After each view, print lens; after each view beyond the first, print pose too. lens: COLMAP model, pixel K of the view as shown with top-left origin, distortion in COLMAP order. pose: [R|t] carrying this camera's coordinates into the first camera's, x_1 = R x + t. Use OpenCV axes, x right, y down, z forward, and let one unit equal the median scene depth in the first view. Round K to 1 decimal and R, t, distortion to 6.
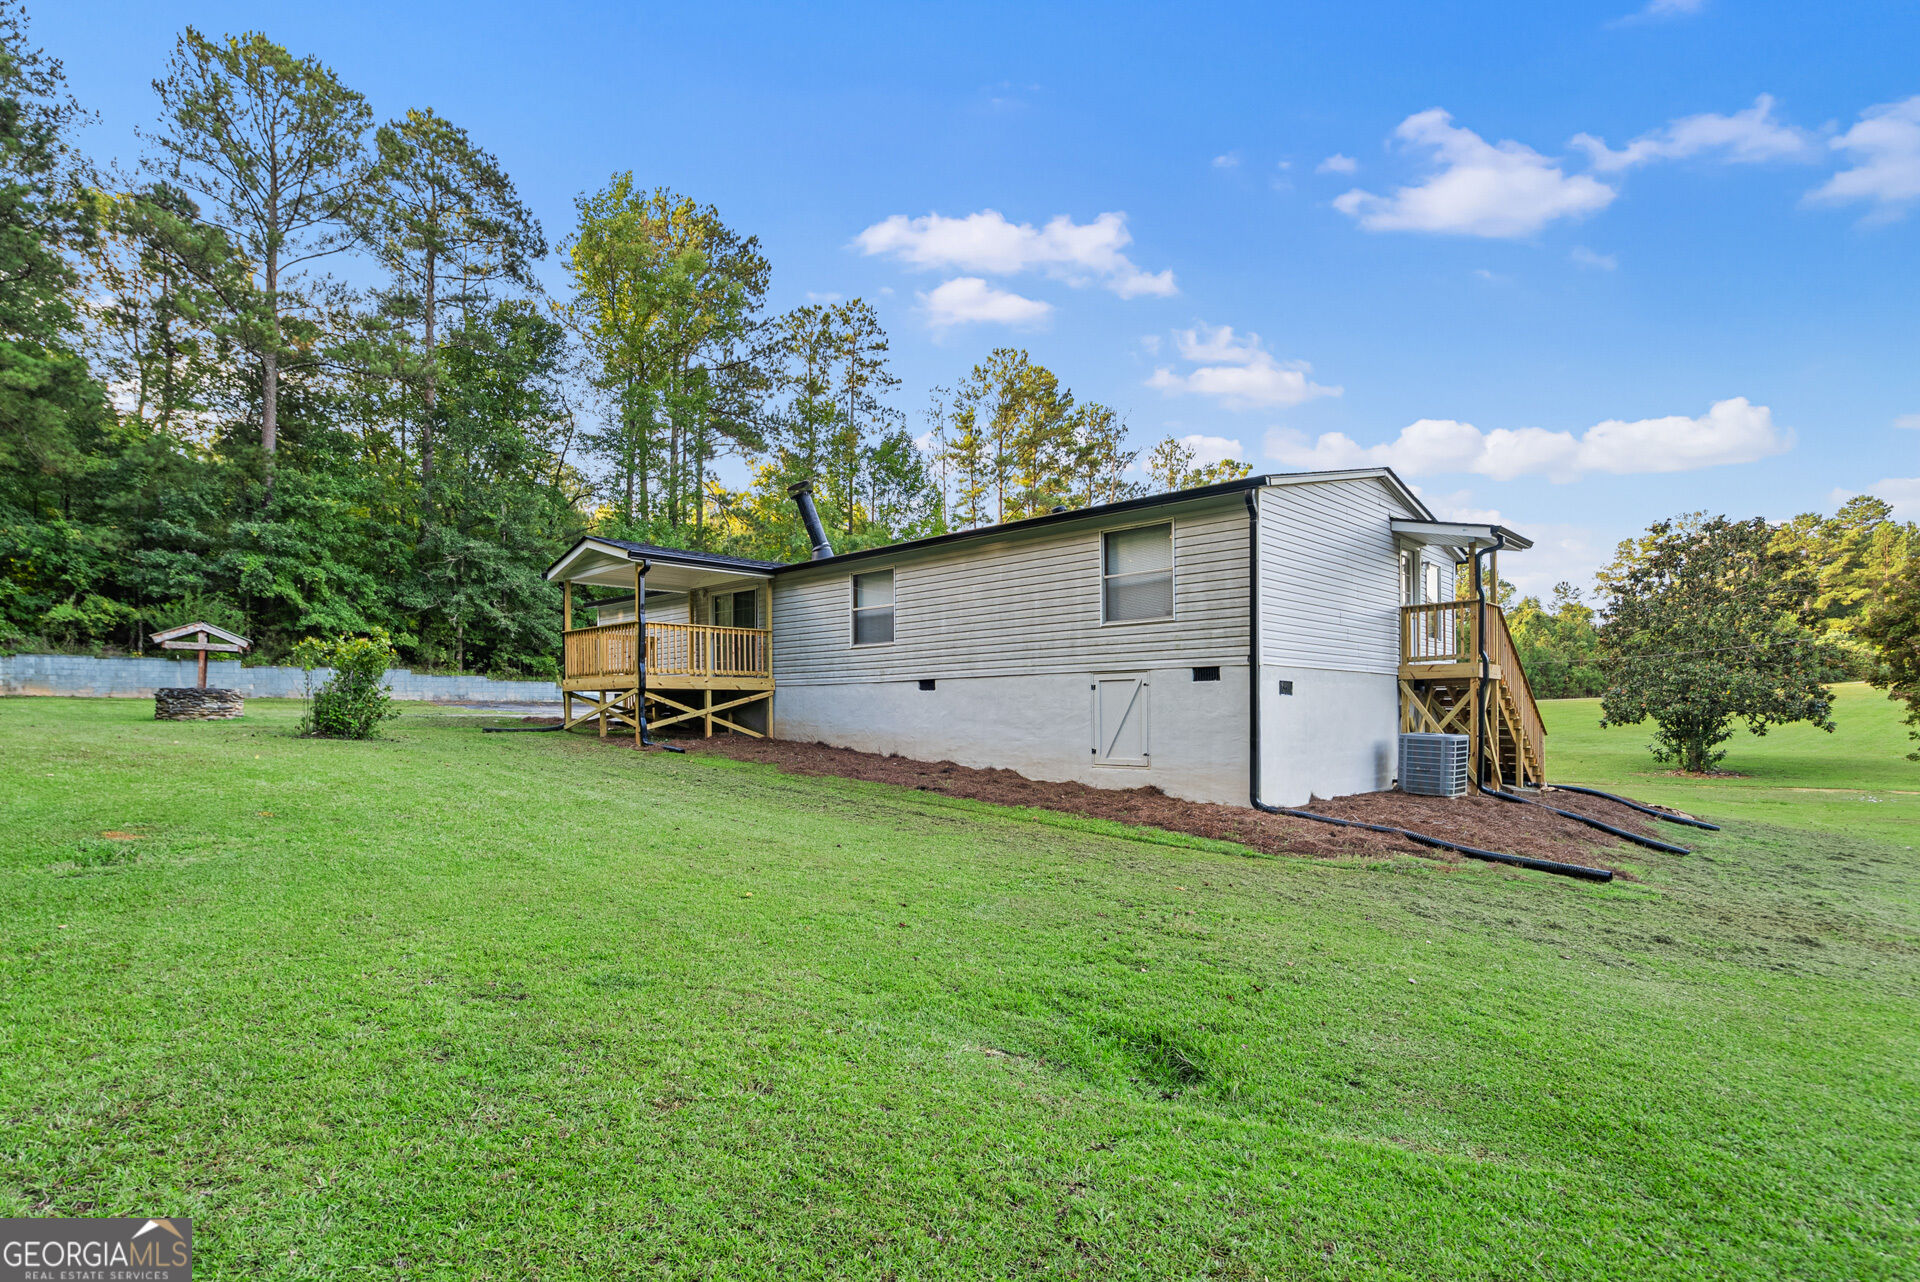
lens RADIAL K [[983.8, 0, 961.0], [0, 983.8, 712.6], [0, 0, 1]] dist [-0.001234, 0.001141]
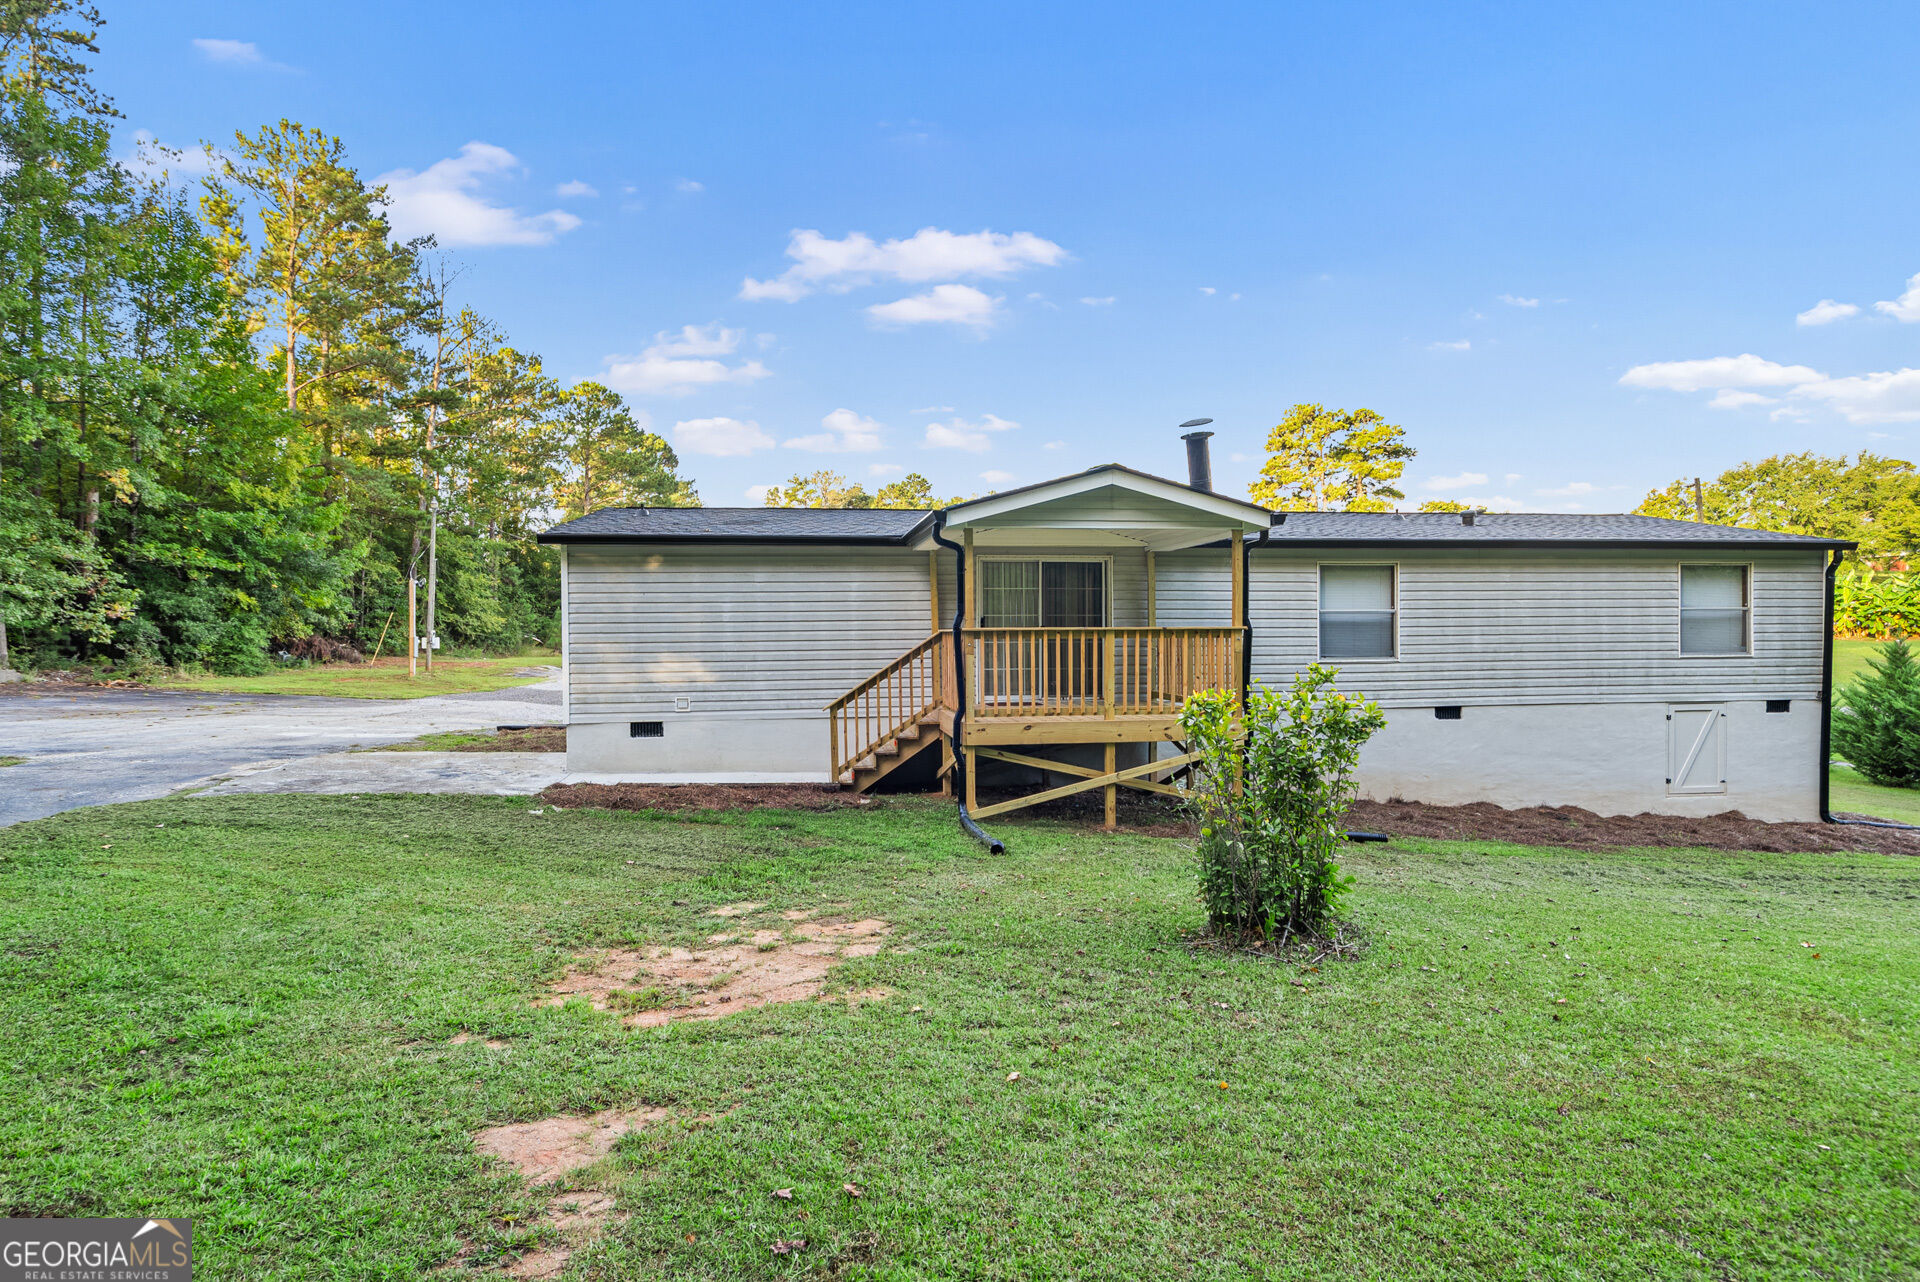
lens RADIAL K [[1081.3, 0, 960.0], [0, 1081.3, 641.0], [0, 0, 1]] dist [0.004039, 0.000700]
pose [[0.609532, -0.001646, 0.792759, -1.124359], [-0.000754, 0.999996, 0.002656, -0.100851], [-0.792761, -0.002217, 0.609529, 0.856902]]
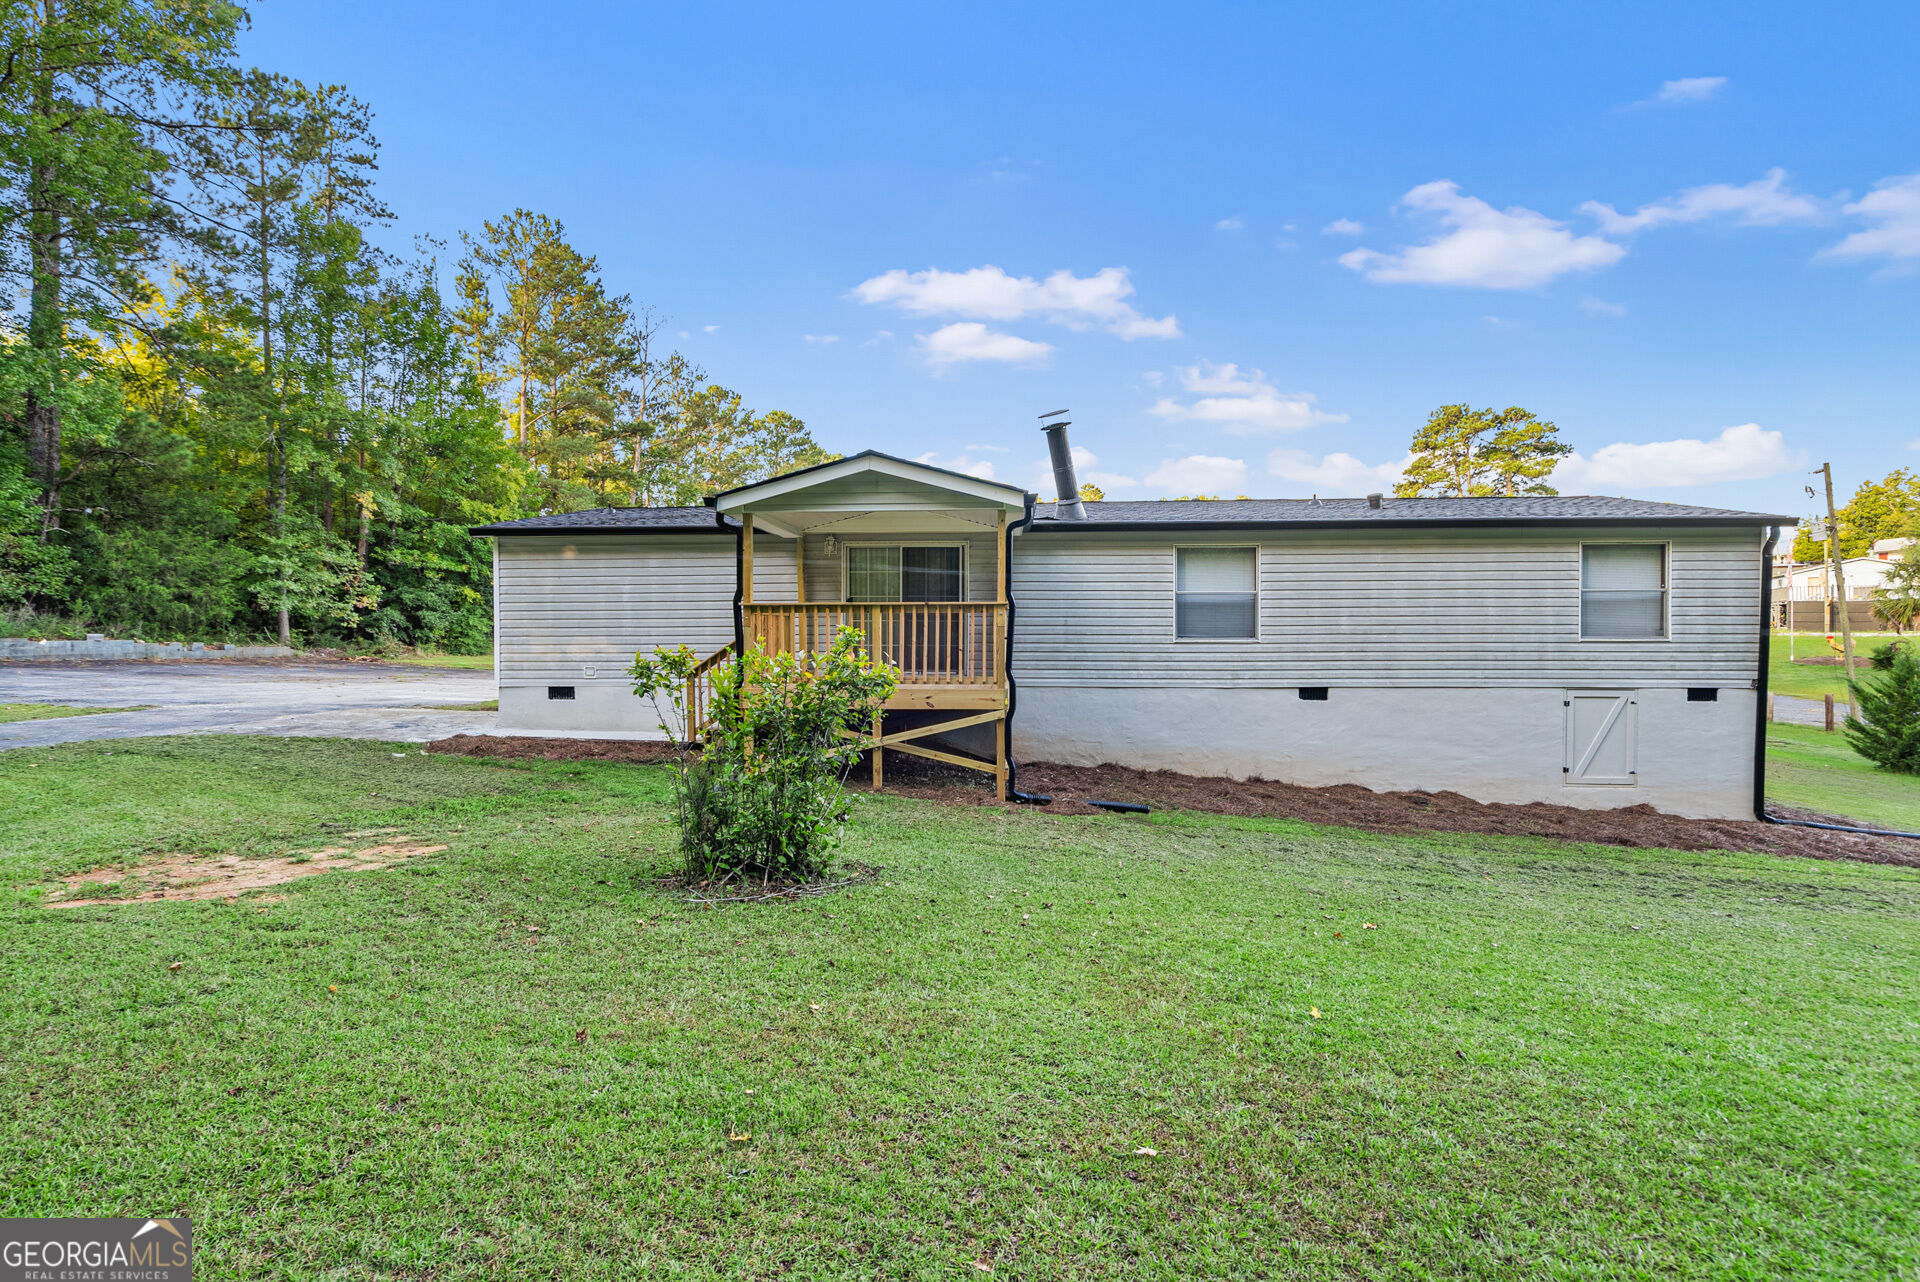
lens RADIAL K [[967.8, 0, 960.0], [0, 967.8, 641.0], [0, 0, 1]] dist [-0.001144, 0.000845]
pose [[0.760441, 0.000697, 0.649407, -0.884747], [-0.007486, 0.999942, 0.007693, -0.085405], [-0.649364, -0.010712, 0.760402, 0.635598]]
